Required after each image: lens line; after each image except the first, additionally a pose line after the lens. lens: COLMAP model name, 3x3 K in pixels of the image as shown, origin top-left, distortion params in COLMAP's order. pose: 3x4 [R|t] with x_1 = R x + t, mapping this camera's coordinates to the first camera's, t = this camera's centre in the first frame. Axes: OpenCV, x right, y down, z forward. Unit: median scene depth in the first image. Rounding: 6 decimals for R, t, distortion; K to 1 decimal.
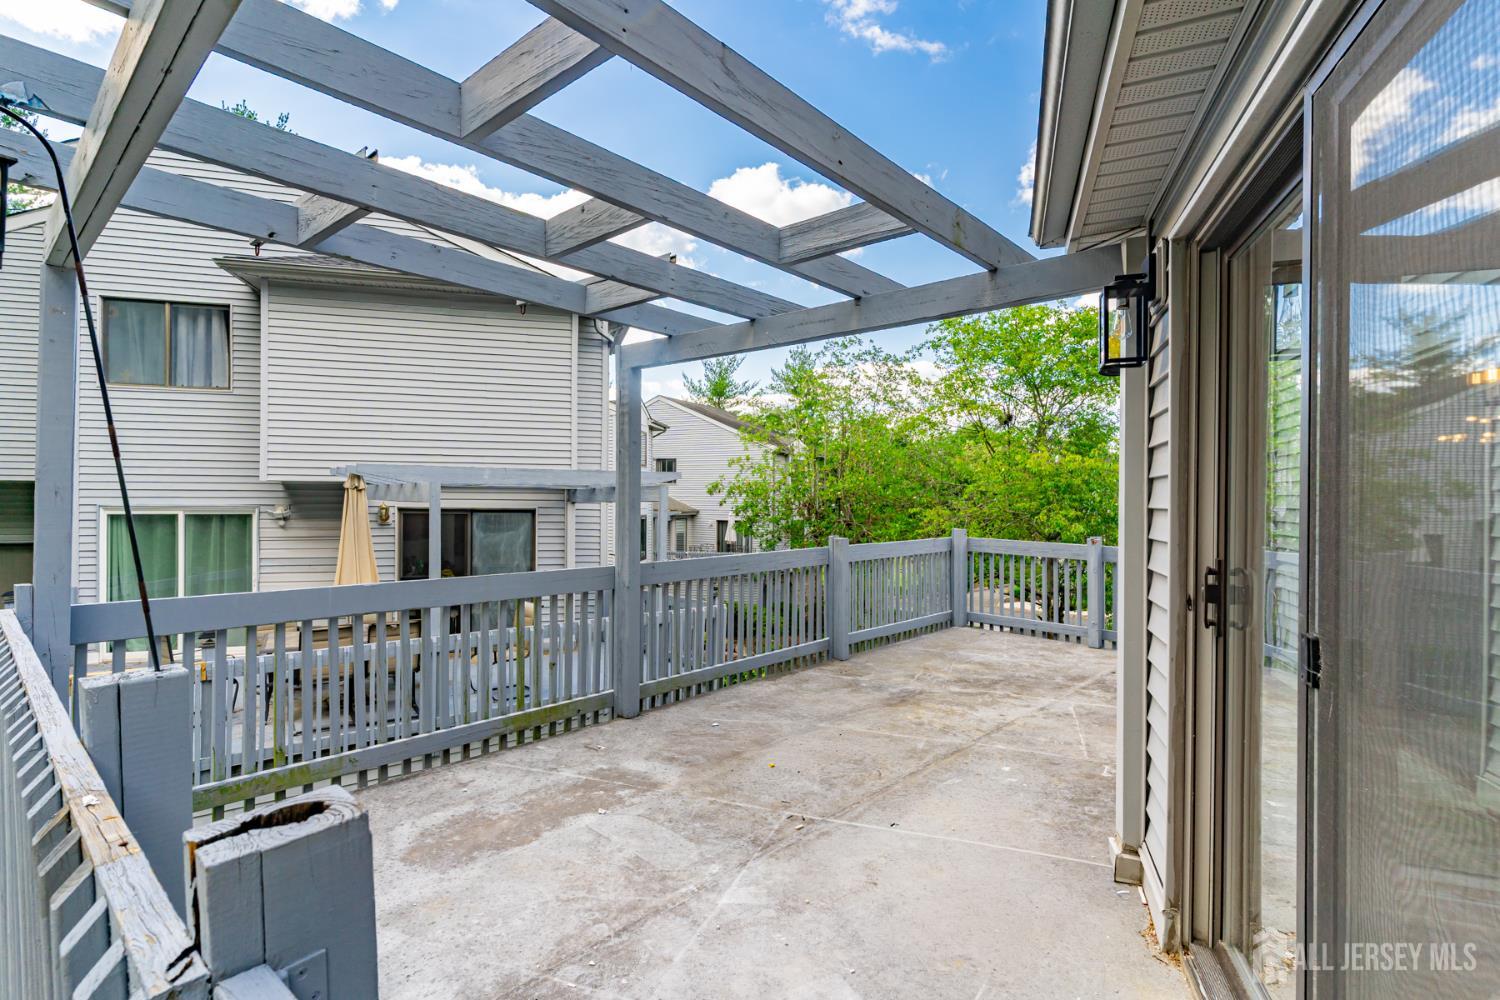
lens RADIAL K [[721.0, 0, 741.5], [0, 721.0, 495.2], [0, 0, 1]] dist [-0.000606, 0.000156]
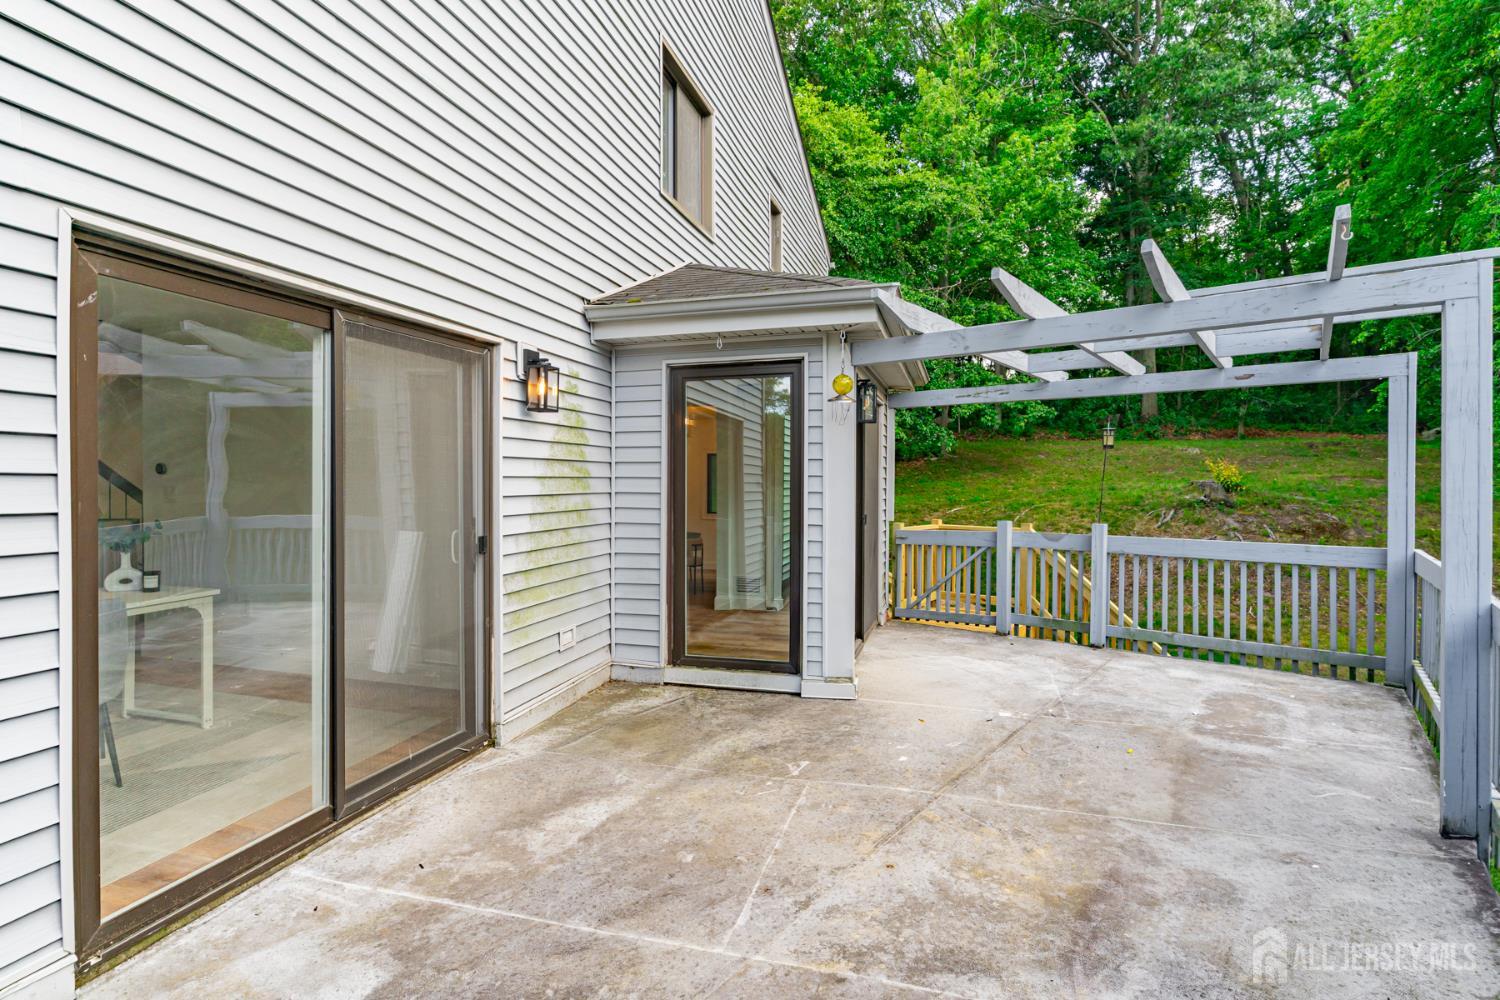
lens RADIAL K [[721.0, 0, 741.5], [0, 721.0, 495.2], [0, 0, 1]] dist [-0.000606, 0.000156]
pose [[-0.998197, -0.008270, -0.059447, 0.609283], [-0.009093, 0.999866, 0.013584, 0.003893], [0.059327, 0.014100, -0.998139, 1.844734]]
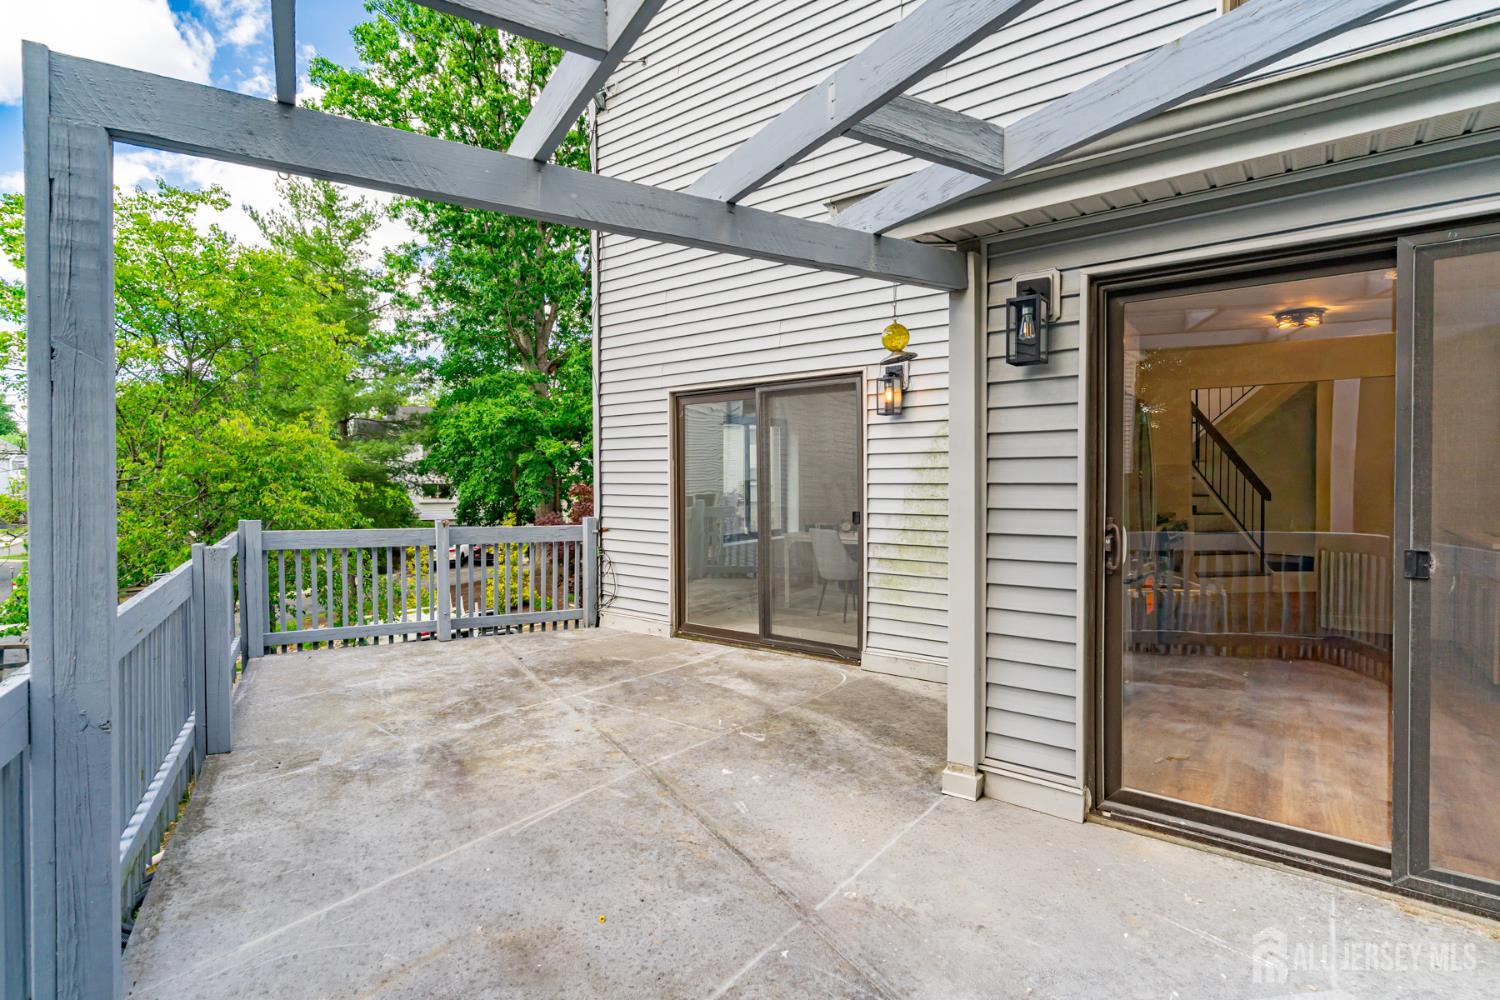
lens RADIAL K [[721.0, 0, 741.5], [0, 721.0, 495.2], [0, 0, 1]] dist [-0.000606, 0.000156]
pose [[0.302306, -0.028942, 0.952771, -0.451844], [0.001830, 0.999555, 0.029782, 0.003363], [-0.953209, -0.007260, 0.302224, 0.662325]]
